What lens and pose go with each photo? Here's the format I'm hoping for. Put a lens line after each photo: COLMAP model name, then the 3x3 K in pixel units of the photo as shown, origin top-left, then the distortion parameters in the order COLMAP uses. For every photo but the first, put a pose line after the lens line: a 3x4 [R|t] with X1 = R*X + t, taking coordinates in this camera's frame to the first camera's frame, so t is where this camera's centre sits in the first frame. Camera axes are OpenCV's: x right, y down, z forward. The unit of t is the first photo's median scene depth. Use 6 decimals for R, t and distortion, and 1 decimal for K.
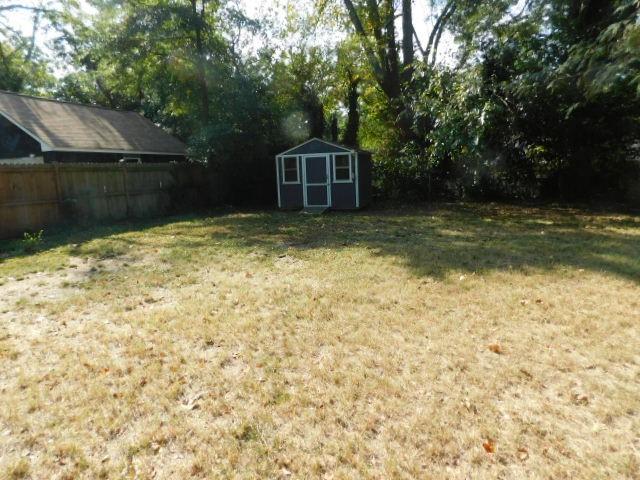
lens RADIAL K [[421.6, 0, 320.0], [0, 421.6, 240.0], [0, 0, 1]] dist [-0.082760, 0.063566]
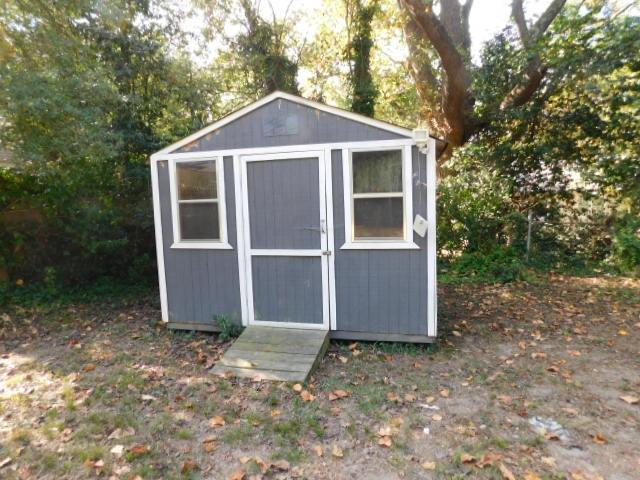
lens RADIAL K [[421.6, 0, 320.0], [0, 421.6, 240.0], [0, 0, 1]] dist [-0.082760, 0.063566]
pose [[0.996382, -0.006826, 0.084709, -0.008725], [0.012367, 0.997805, -0.065060, -0.121261], [-0.084079, 0.065872, 0.994279, 0.708148]]
